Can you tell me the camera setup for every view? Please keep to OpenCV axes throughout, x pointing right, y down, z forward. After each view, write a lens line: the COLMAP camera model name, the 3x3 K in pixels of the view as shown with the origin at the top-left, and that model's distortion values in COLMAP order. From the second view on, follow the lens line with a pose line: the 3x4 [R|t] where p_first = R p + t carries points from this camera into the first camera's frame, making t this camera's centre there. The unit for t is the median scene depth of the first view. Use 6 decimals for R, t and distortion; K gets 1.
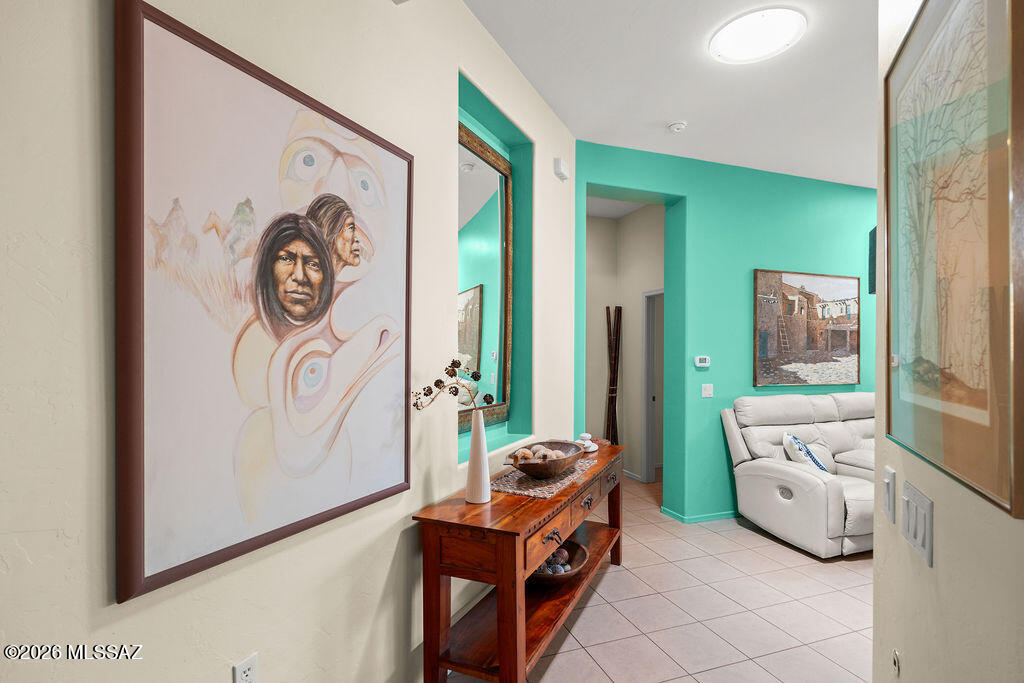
lens RADIAL K [[480.6, 0, 506.1], [0, 480.6, 363.3], [0, 0, 1]] dist [-0.006466, -0.001195]
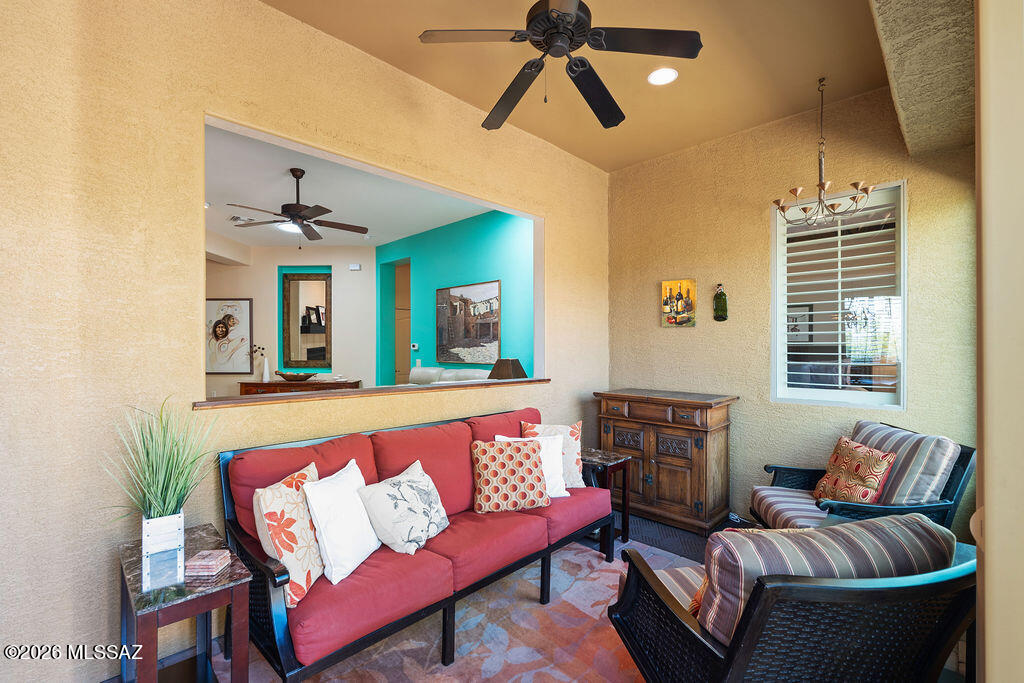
lens RADIAL K [[449.7, 0, 518.1], [0, 449.7, 348.0], [0, 0, 1]] dist [-0.003941, 0.000567]
pose [[0.463660, -0.001312, -0.886012, 1.953157], [-0.014880, 0.999846, -0.009268, 0.011162], [0.885888, 0.017481, 0.463570, 0.535968]]
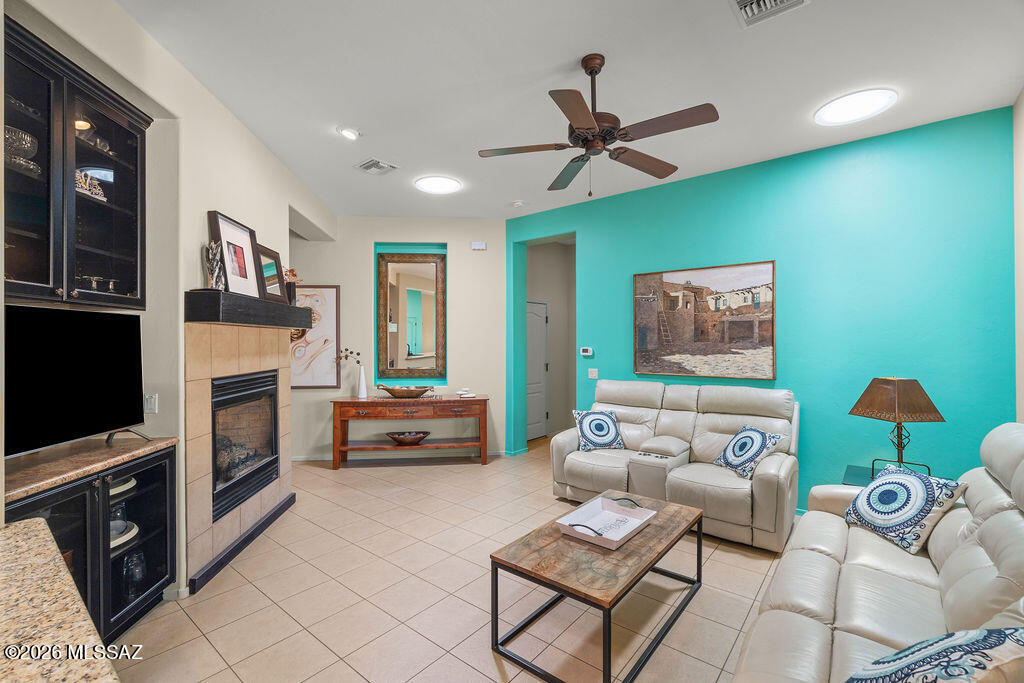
lens RADIAL K [[449.7, 0, 511.2], [0, 449.7, 341.0], [0, 0, 1]] dist [-0.003941, 0.000567]
pose [[0.541327, -0.006435, -0.840788, 1.269737], [-0.013516, 0.999775, -0.016353, -0.008986], [0.840704, 0.020216, 0.541118, 0.143296]]
